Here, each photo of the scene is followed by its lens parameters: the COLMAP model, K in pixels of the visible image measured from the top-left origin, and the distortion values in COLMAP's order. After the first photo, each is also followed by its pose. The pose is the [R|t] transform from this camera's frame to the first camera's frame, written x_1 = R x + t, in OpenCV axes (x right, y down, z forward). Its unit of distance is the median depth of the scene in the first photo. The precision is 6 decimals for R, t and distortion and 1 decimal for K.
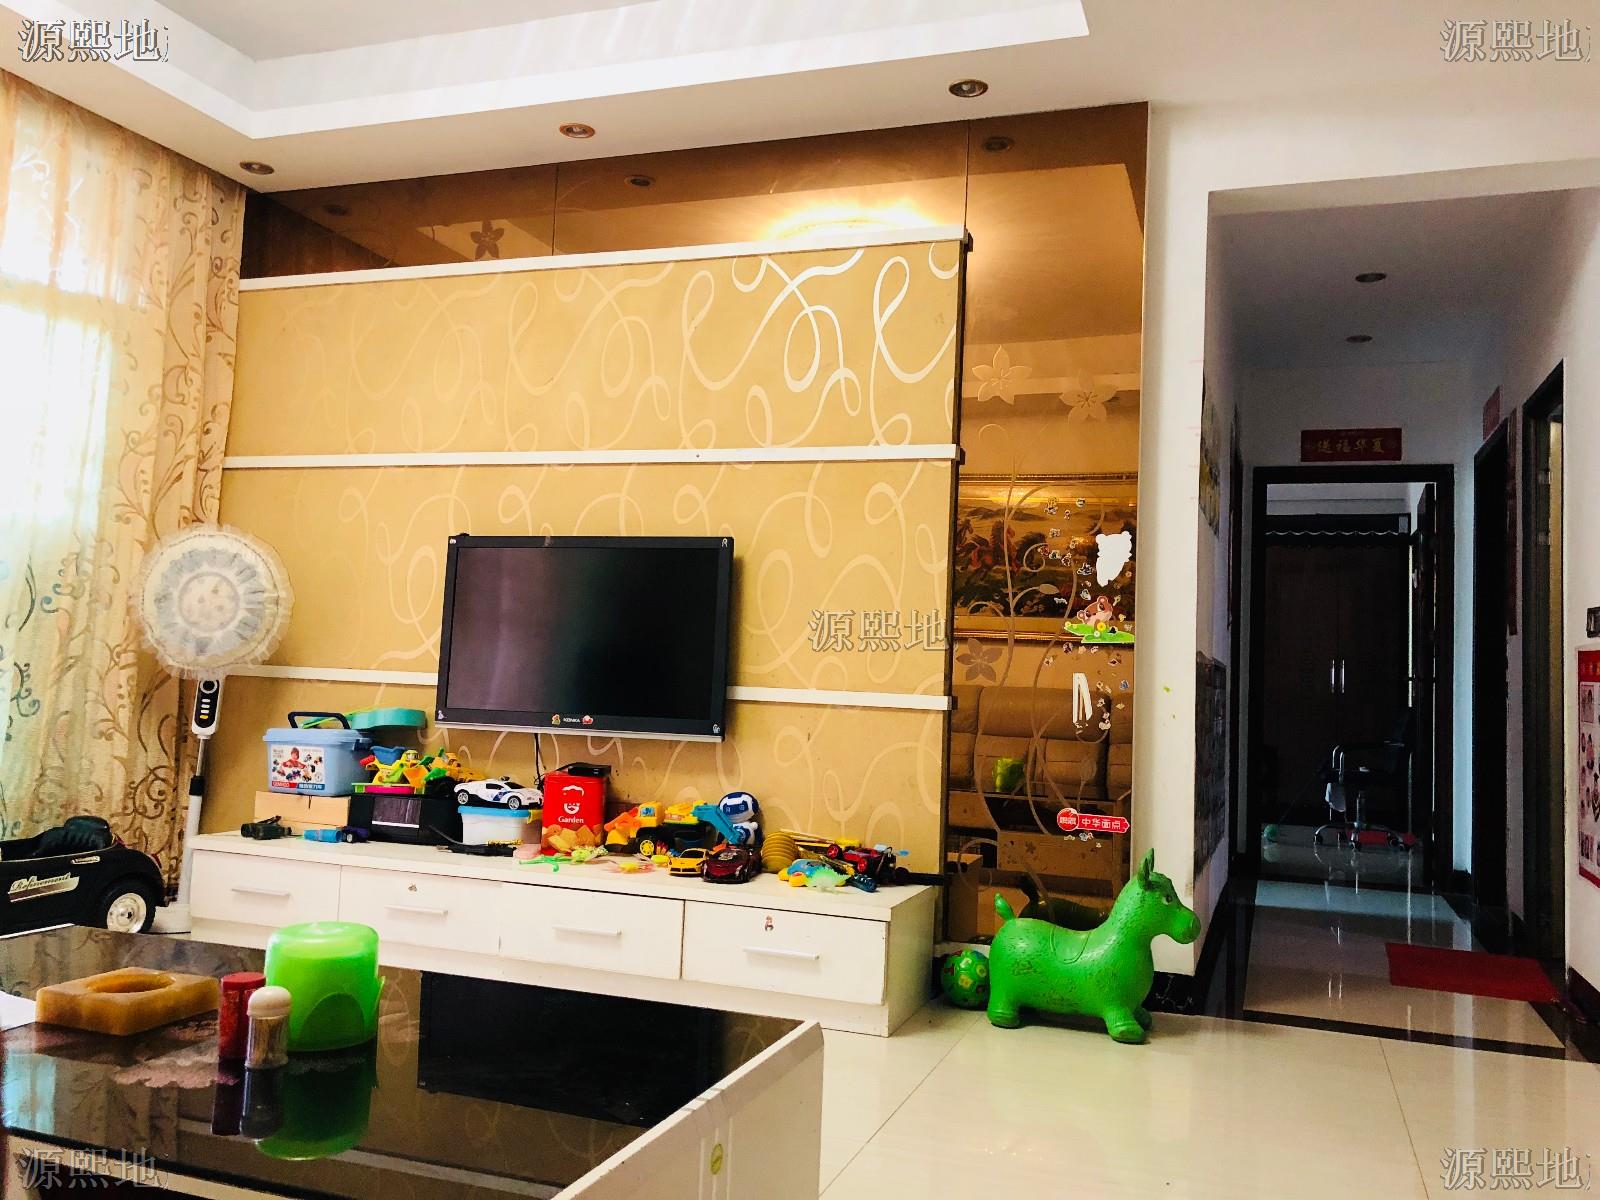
lens RADIAL K [[1326.3, 0, 804.3], [0, 1326.3, 581.8], [0, 0, 1]] dist [0.144754, -0.179593]
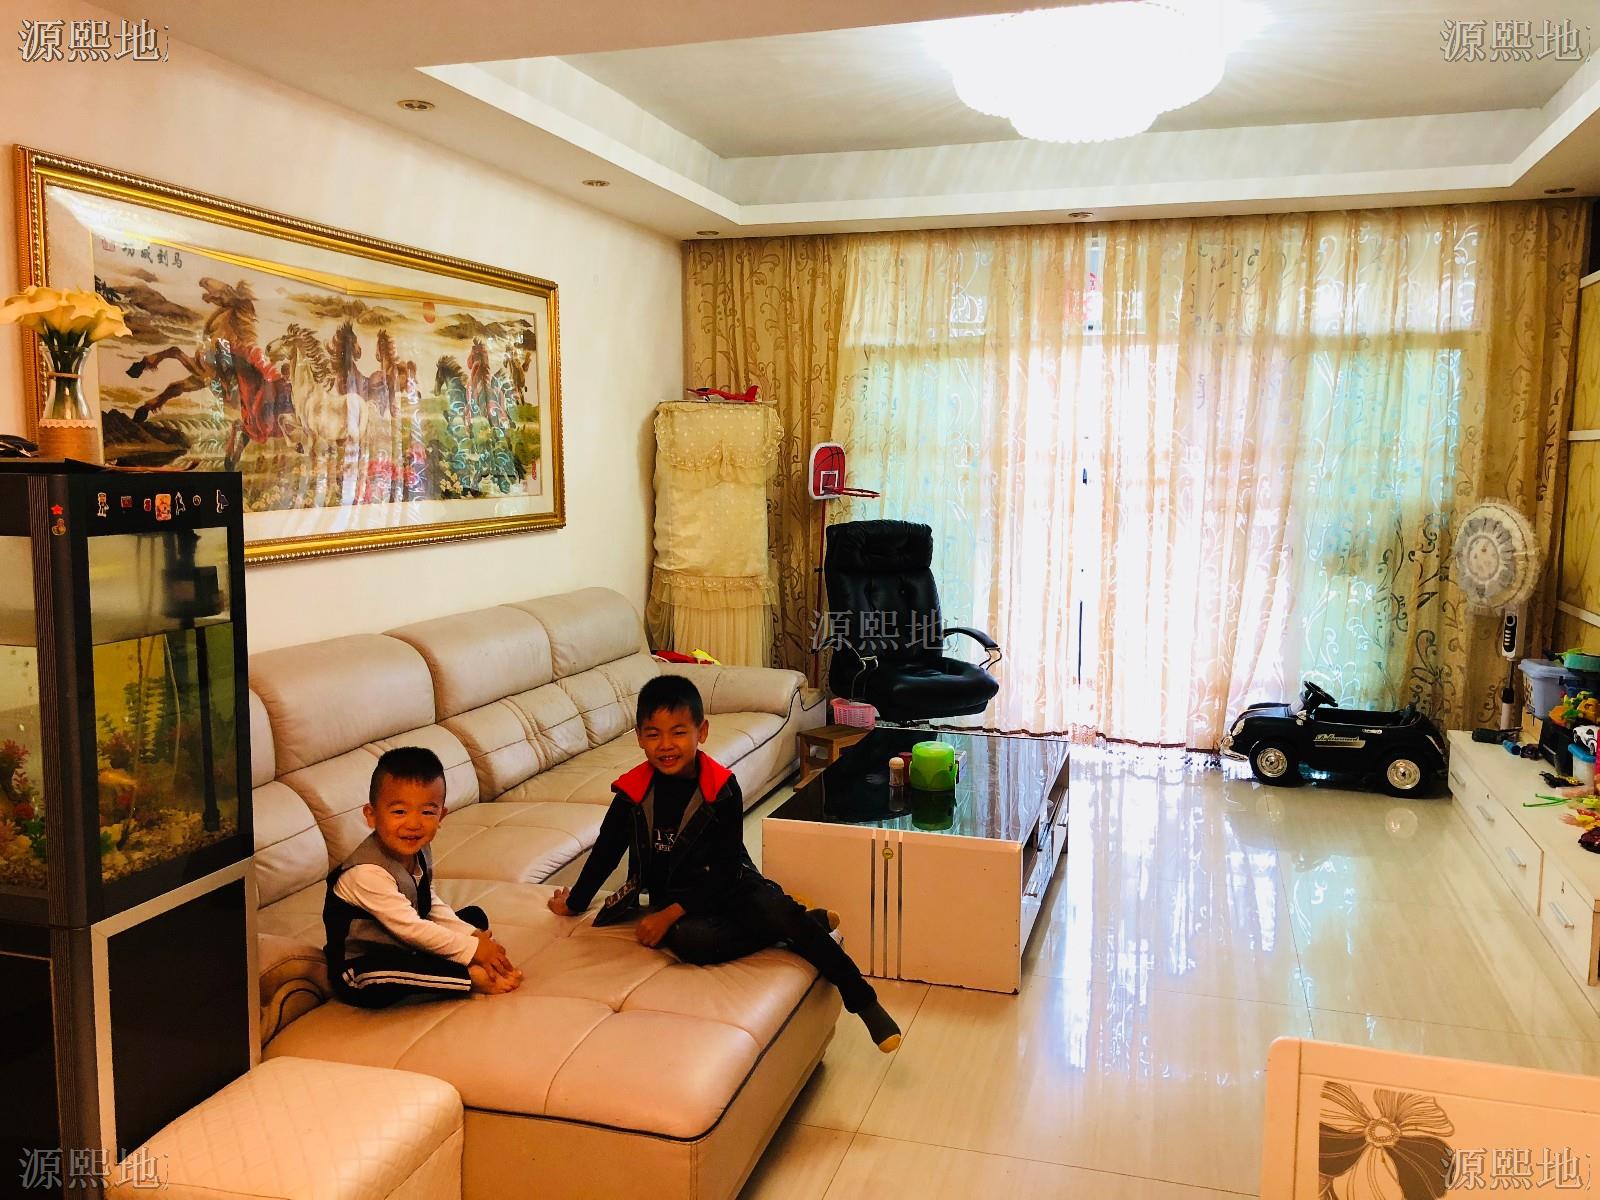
lens RADIAL K [[1326.3, 0, 804.3], [0, 1326.3, 581.8], [0, 0, 1]] dist [0.144754, -0.179593]
pose [[0.049582, 0.058121, -0.997077, 0.845288], [0.068236, 0.995776, 0.061438, -0.088231], [0.996436, -0.071083, 0.045407, 0.280687]]
